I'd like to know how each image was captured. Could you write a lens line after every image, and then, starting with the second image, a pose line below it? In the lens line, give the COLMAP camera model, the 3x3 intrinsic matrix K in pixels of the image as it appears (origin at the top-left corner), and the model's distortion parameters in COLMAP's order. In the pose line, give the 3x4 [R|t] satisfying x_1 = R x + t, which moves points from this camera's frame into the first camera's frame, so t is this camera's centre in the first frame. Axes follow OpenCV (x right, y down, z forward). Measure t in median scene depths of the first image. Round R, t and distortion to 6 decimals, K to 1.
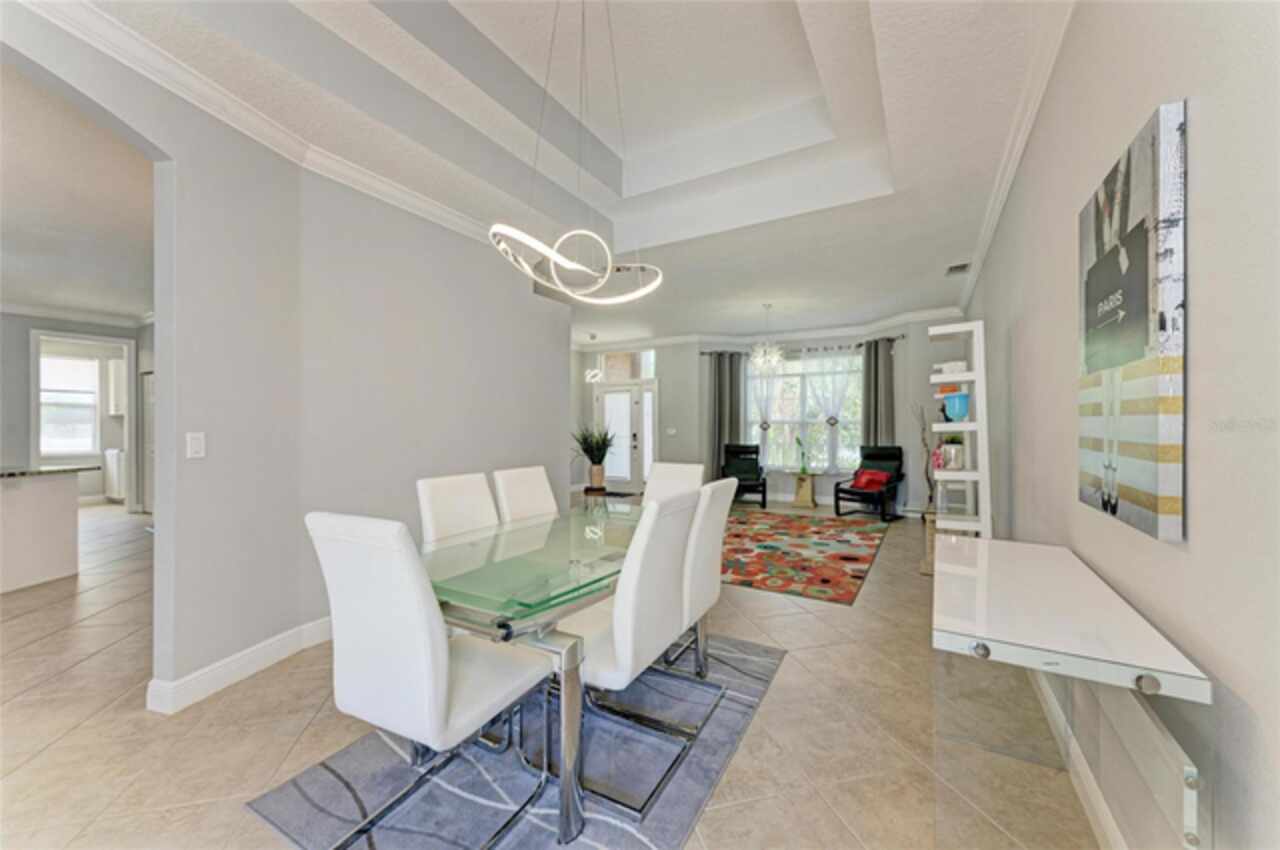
lens RADIAL K [[479.9, 0, 640.4], [0, 479.9, 426.3], [0, 0, 1]] dist [0.010355, -0.000561]
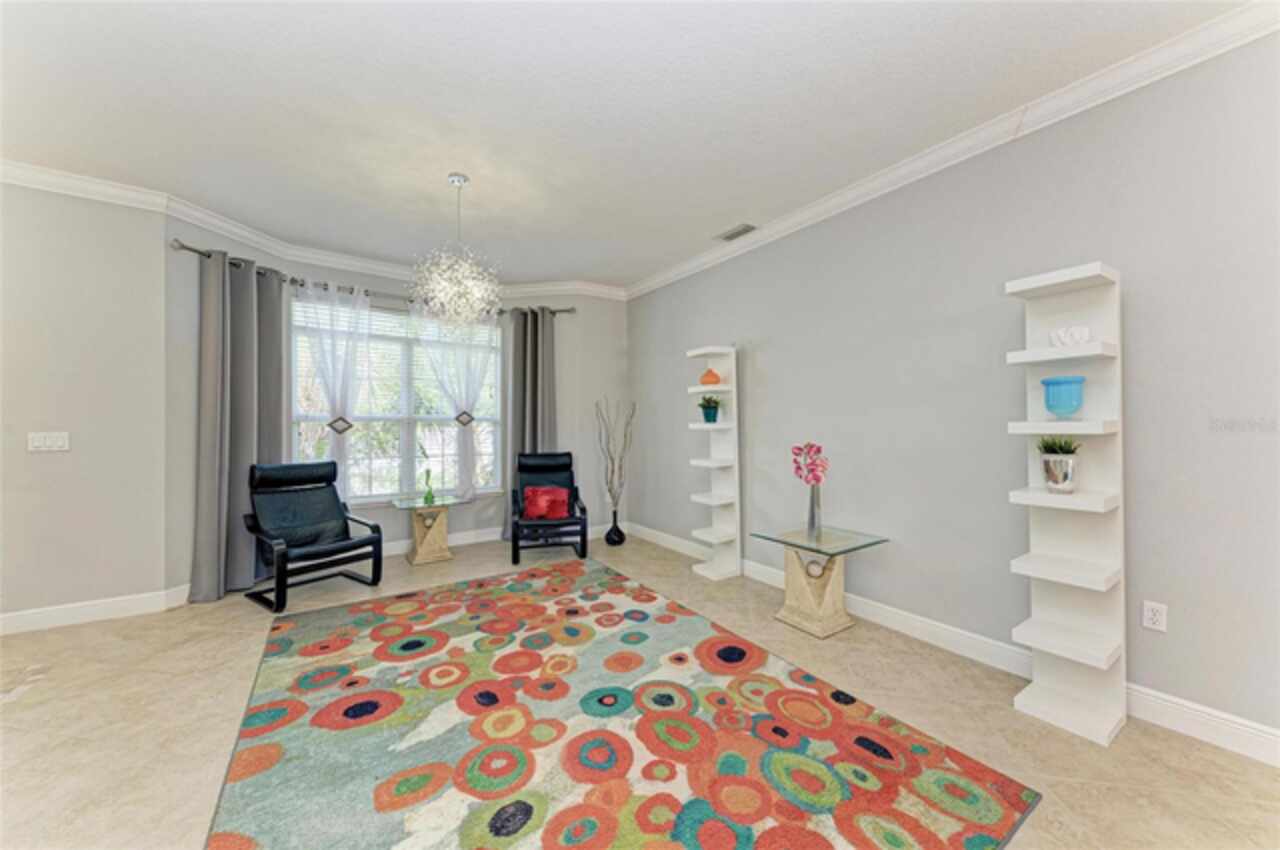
lens RADIAL K [[452.8, 0, 642.6], [0, 452.8, 427.6], [0, 0, 1]] dist [0.010765, -0.002331]
pose [[0.415985, -0.002086, 0.909369, -0.065798], [-0.000613, 0.999996, 0.002574, 0.000274], [-0.909371, -0.001628, 0.415982, 0.531647]]
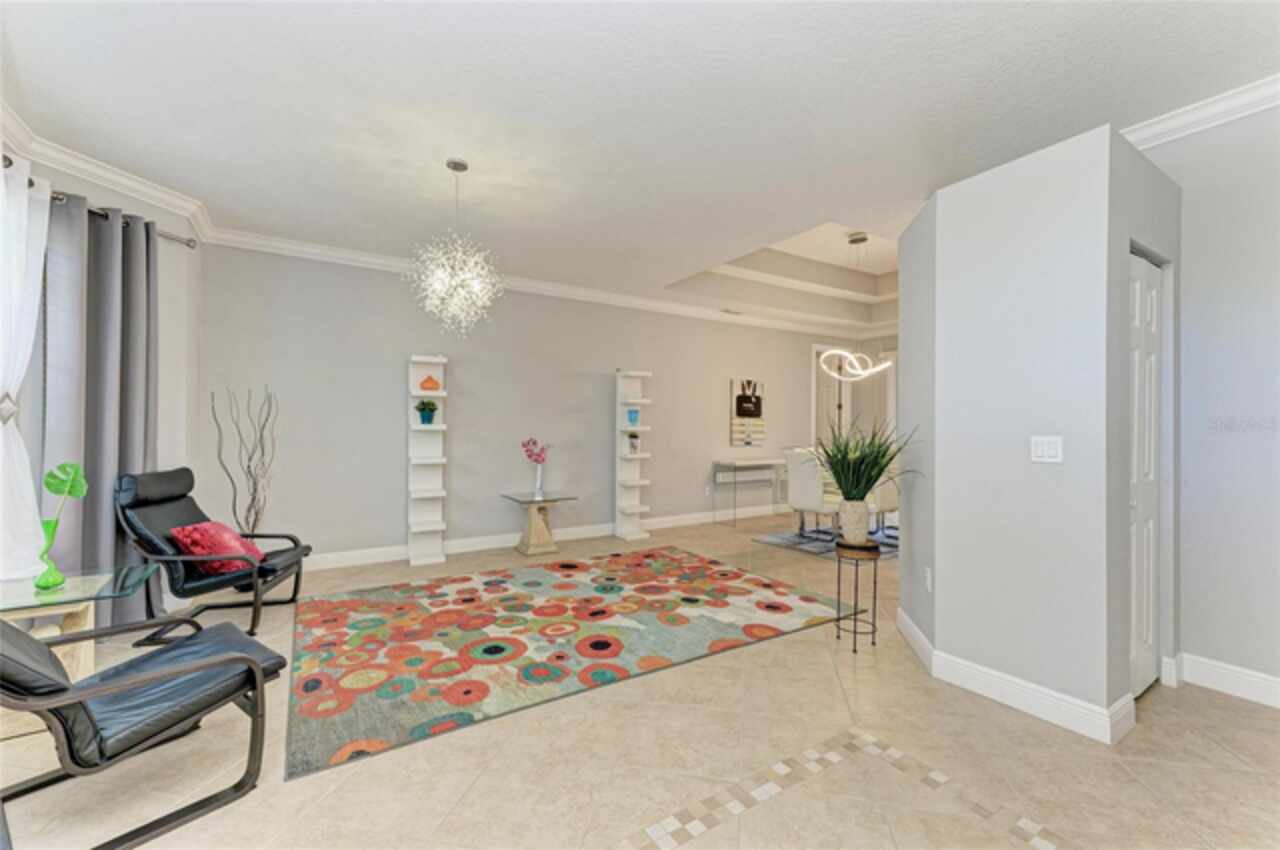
lens RADIAL K [[525.9, 0, 641.5], [0, 525.9, 426.9], [0, 0, 1]] dist [0.012473, 0.000321]
pose [[-0.893343, -0.000970, 0.449375, -0.100342], [-0.002722, 0.999991, -0.003252, 0.000809], [-0.449368, -0.004129, -0.893337, 1.141705]]
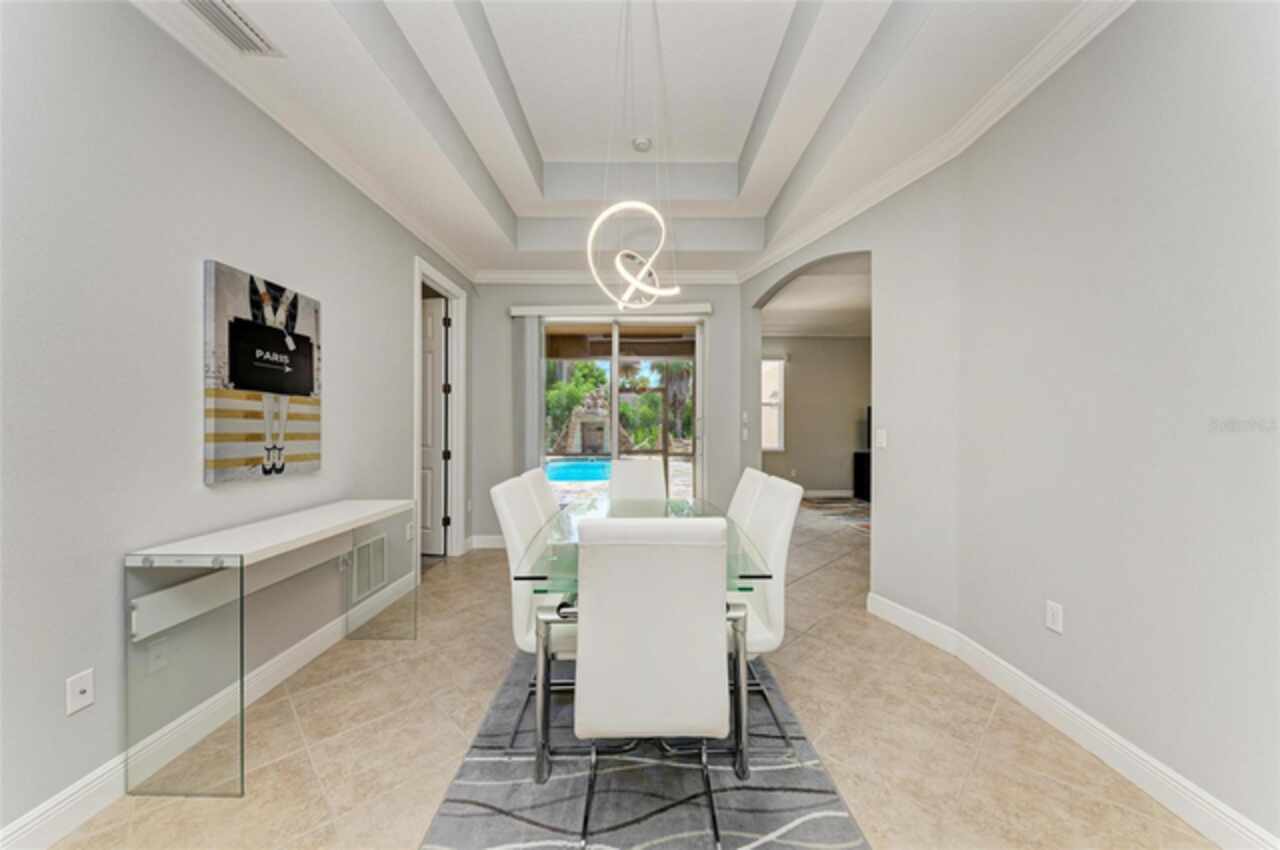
lens RADIAL K [[452.8, 0, 633.8], [0, 452.8, 427.0], [0, 0, 1]] dist [0.010765, -0.002331]
pose [[-0.873385, 0.002771, -0.487023, 0.105570], [0.003207, 0.999995, -0.000060, 0.001359], [0.487021, -0.001614, -0.873389, 0.530979]]
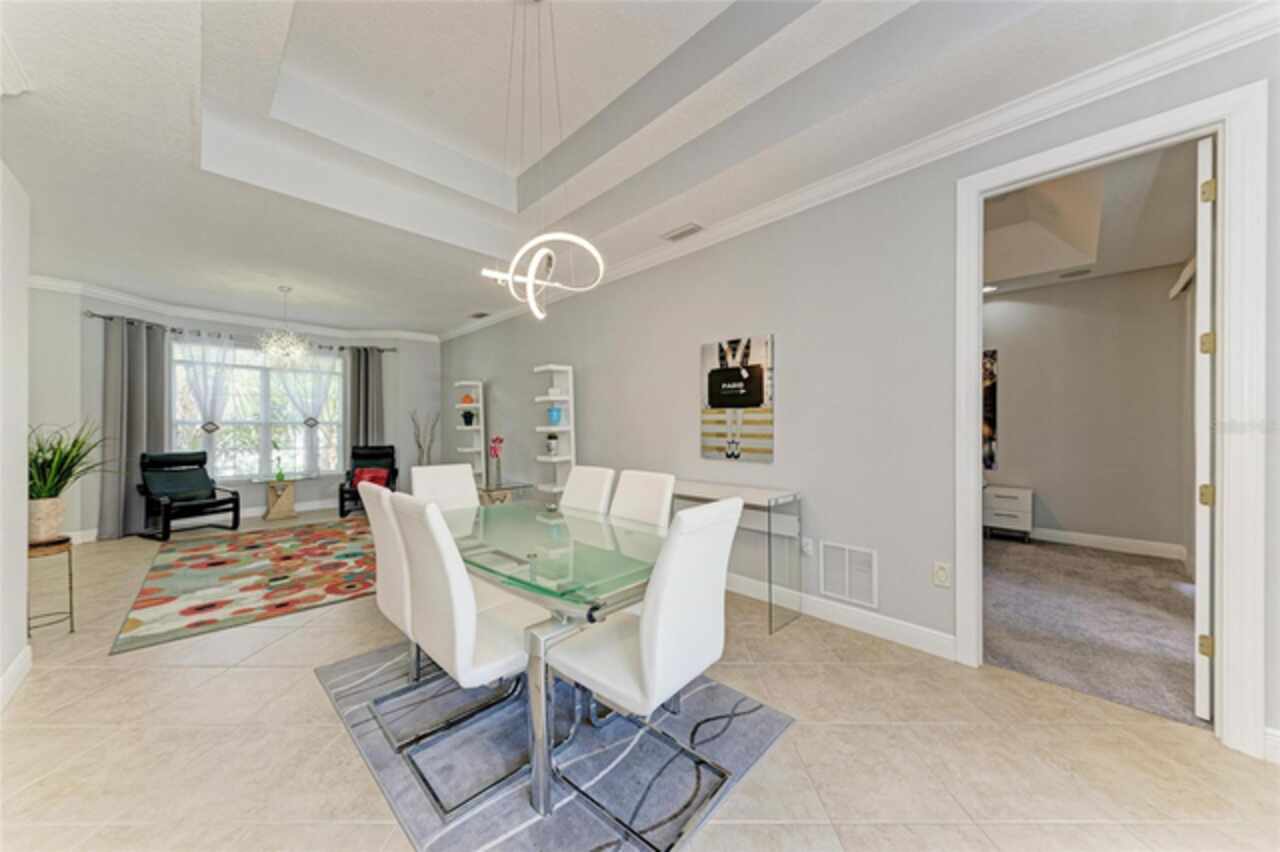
lens RADIAL K [[433.9, 0, 646.6], [0, 433.9, 428.9], [0, 0, 1]] dist [0.001323, -0.000117]
pose [[0.240715, -0.003160, 0.970591, -0.282965], [-0.000677, 0.999994, 0.003424, -0.001170], [-0.970596, -0.001481, 0.240711, 0.150112]]
